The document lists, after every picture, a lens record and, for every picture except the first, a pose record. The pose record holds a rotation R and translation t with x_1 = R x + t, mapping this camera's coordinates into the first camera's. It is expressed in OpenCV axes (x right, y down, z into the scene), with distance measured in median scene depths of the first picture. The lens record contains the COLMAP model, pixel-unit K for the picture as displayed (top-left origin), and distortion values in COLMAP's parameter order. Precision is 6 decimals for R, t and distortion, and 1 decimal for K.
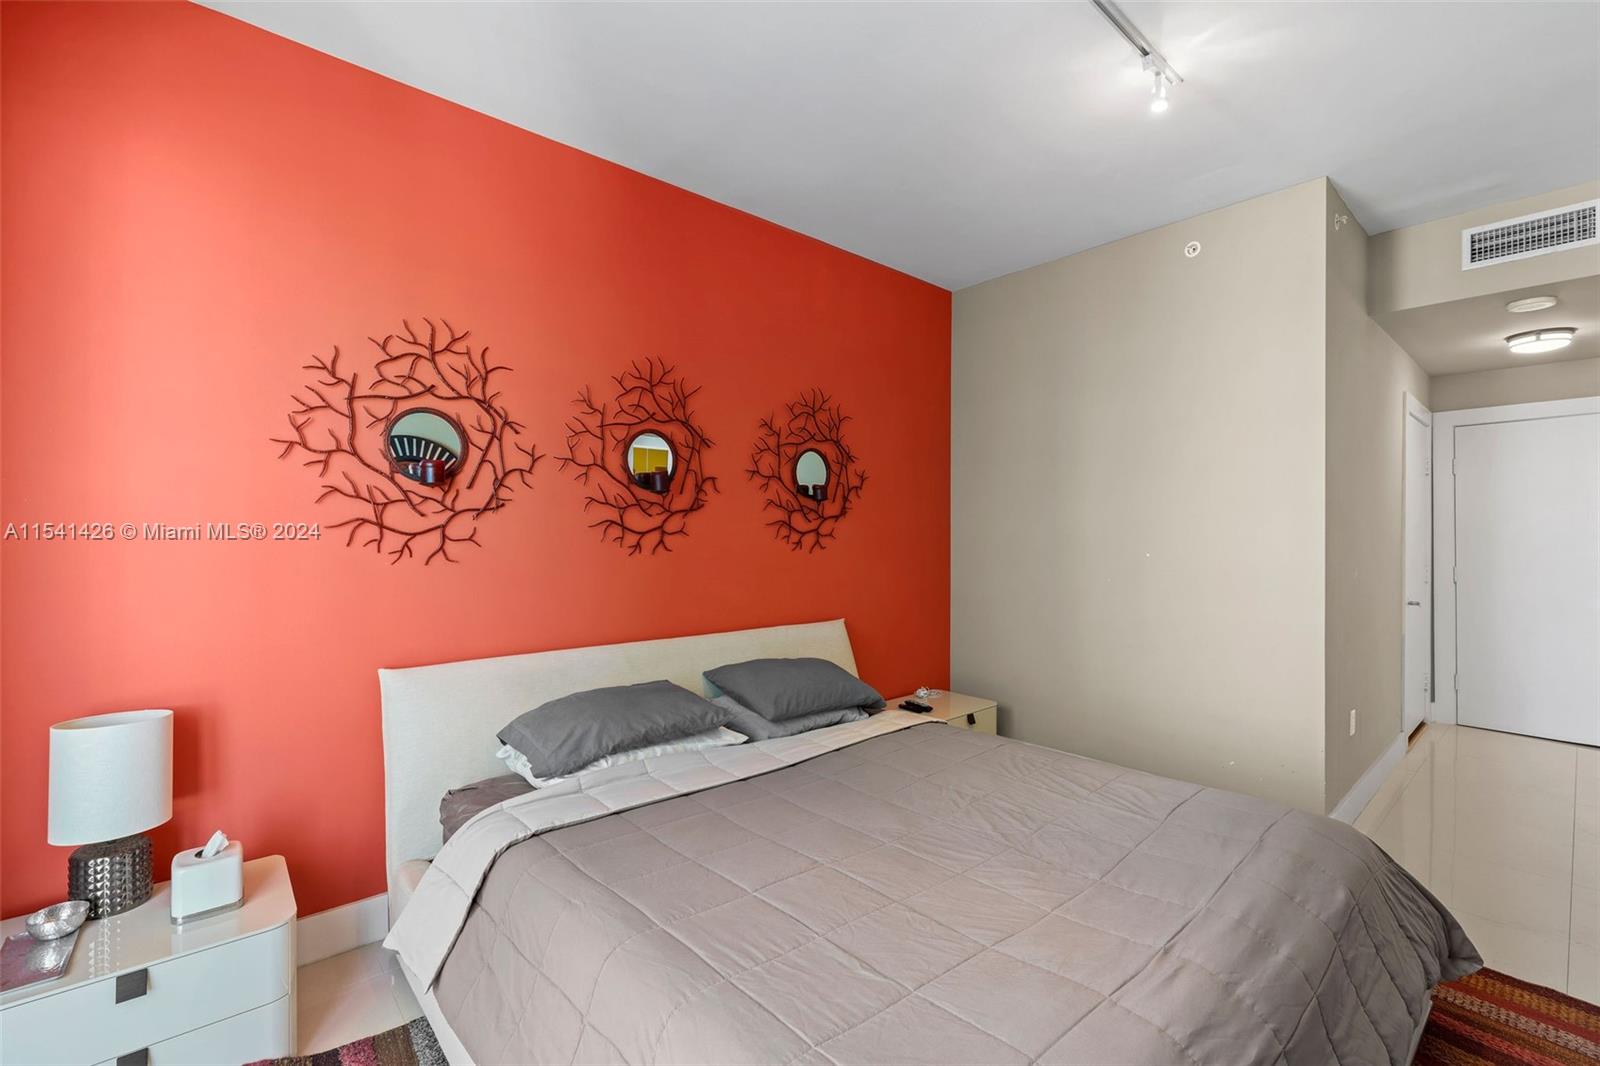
lens RADIAL K [[693.5, 0, 800.0], [0, 693.5, 533.0], [0, 0, 1]] dist [0.000416, -0.000014]
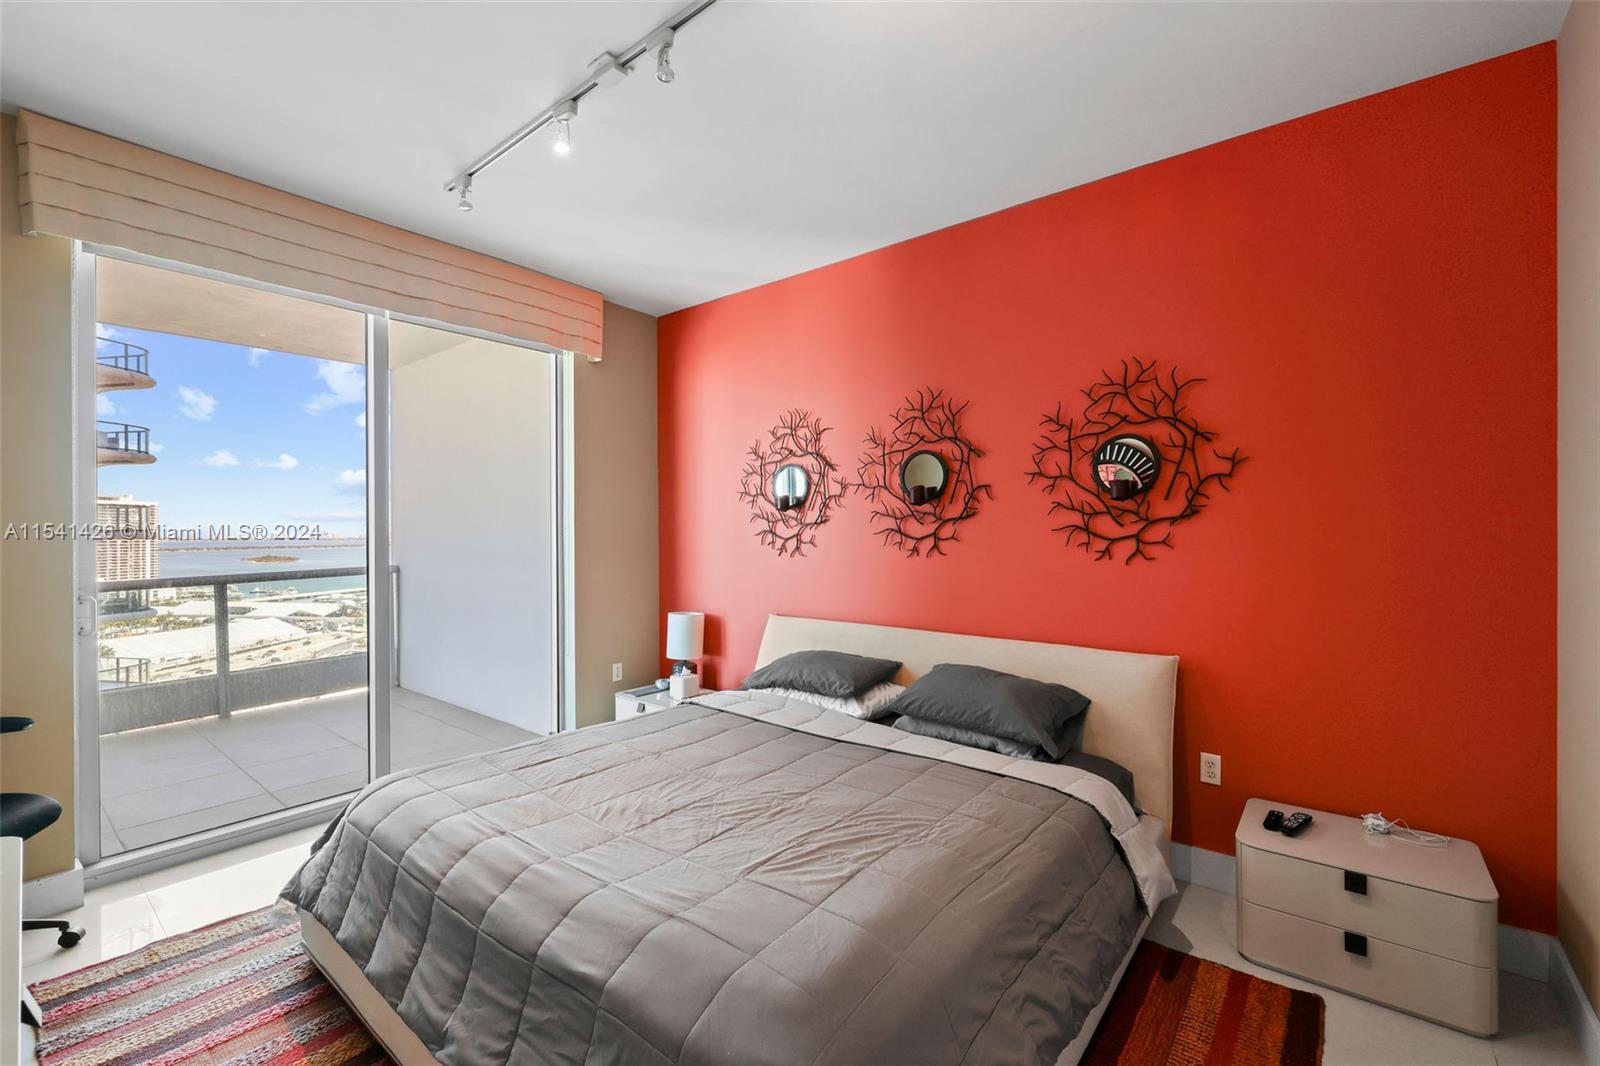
lens RADIAL K [[674.6, 0, 800.0], [0, 674.6, 533.0], [0, 0, 1]] dist [-0.002345, -0.000070]
pose [[0.174419, -0.008573, -0.984634, 0.841499], [-0.006895, 0.999927, -0.009927, 0.002796], [0.984647, 0.008521, 0.174348, 0.578265]]
